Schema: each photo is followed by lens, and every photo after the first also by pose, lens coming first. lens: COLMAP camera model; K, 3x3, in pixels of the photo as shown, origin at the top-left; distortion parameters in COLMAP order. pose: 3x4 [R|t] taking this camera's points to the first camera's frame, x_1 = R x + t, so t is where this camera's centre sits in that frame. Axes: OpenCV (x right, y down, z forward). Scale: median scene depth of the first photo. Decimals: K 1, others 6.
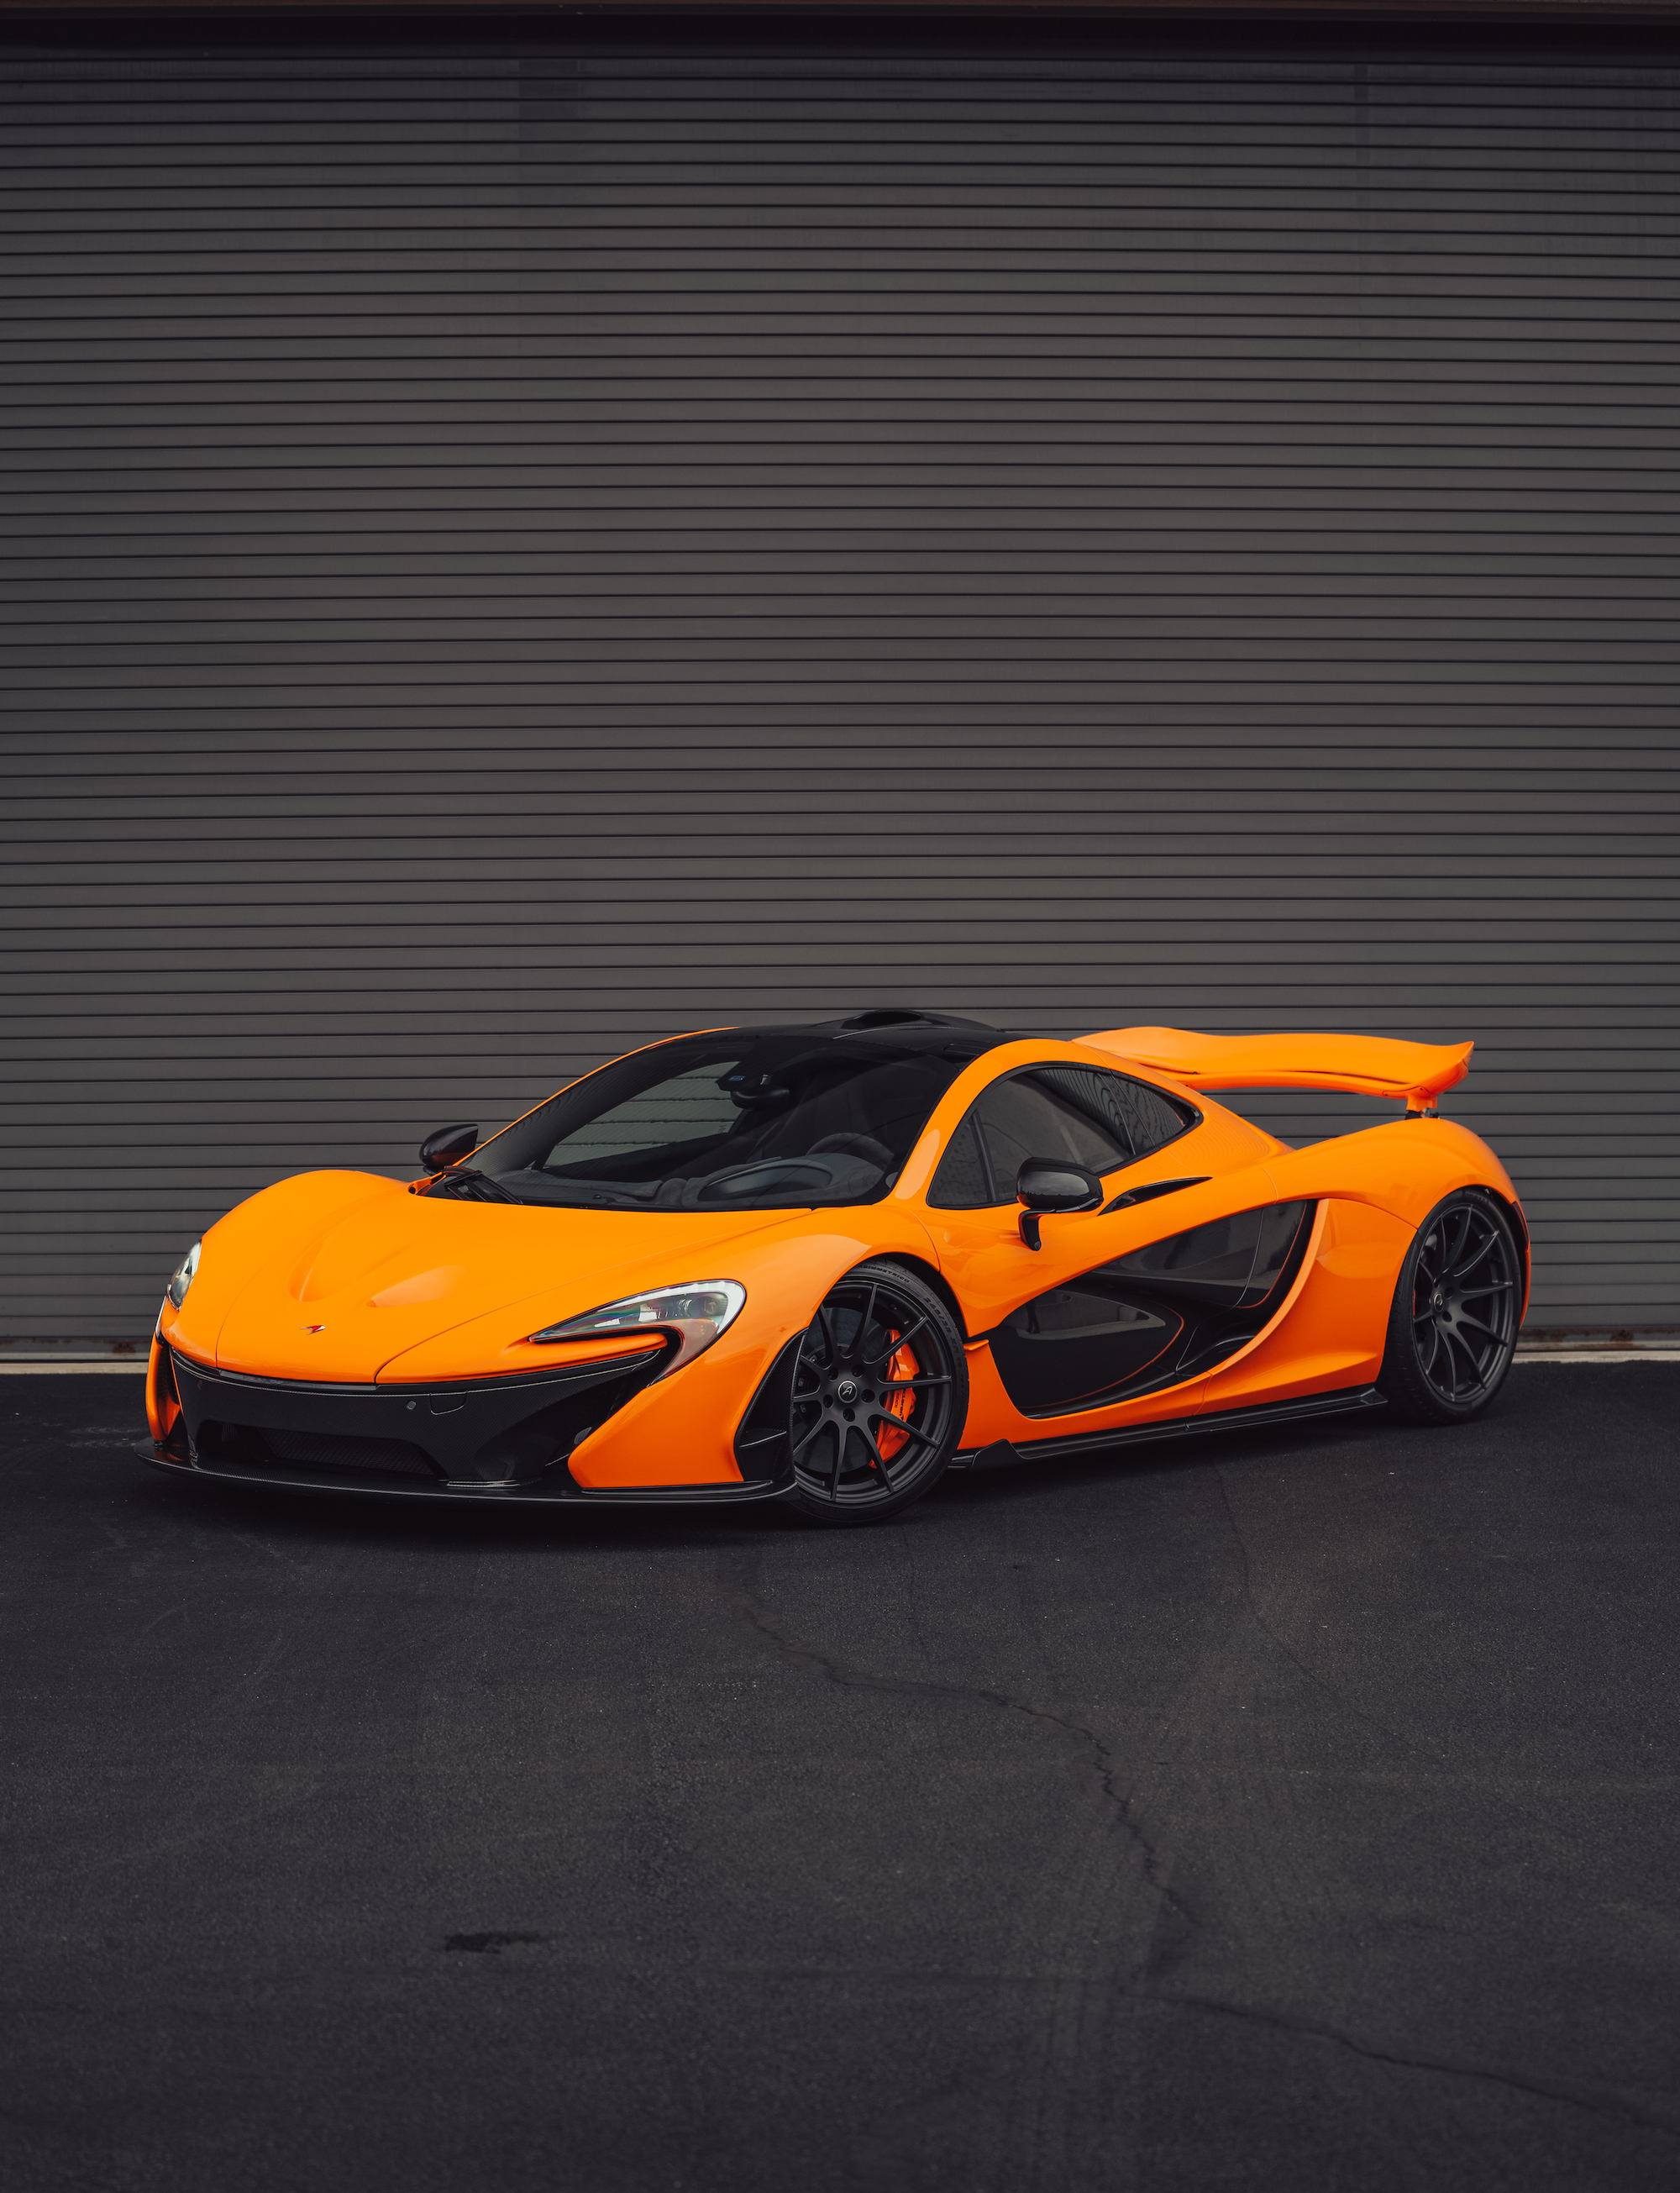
lens RADIAL K [[4219.9, 0, 830.3], [0, 4219.9, 1110.5], [0, 0, 1]] dist [-0.028339, 0.000000]
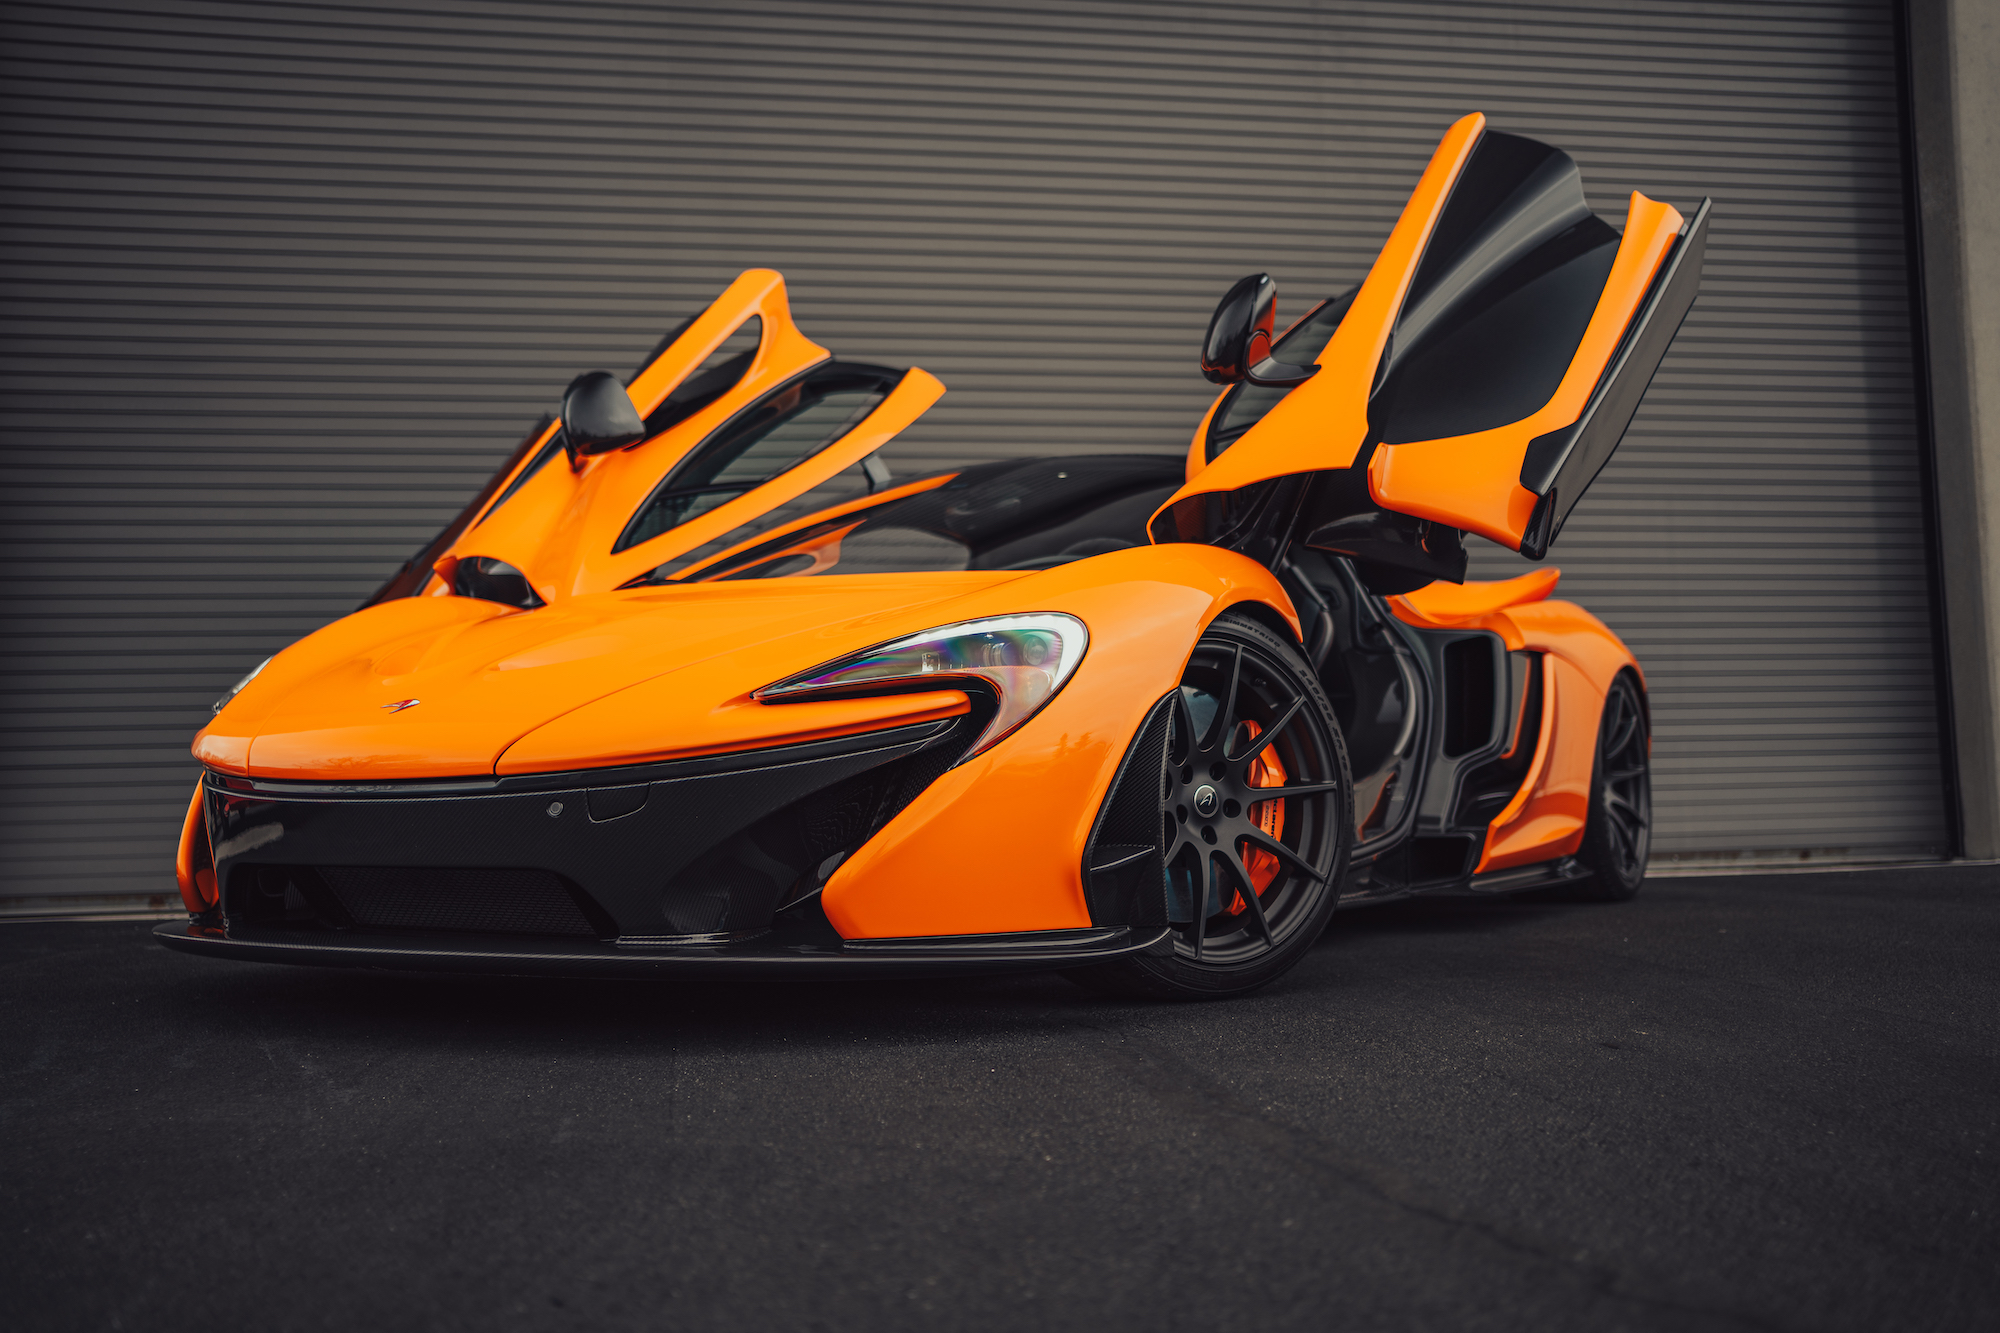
lens RADIAL K [[1902.8, 0, 1007.5], [0, 1902.8, 656.3], [0, 0, 1]] dist [-0.014770, 0.000000]
pose [[0.993199, -0.011855, 0.115825, -0.064391], [0.024167, 0.994128, -0.105479, 0.075727], [-0.113894, 0.107561, 0.987653, 0.699481]]
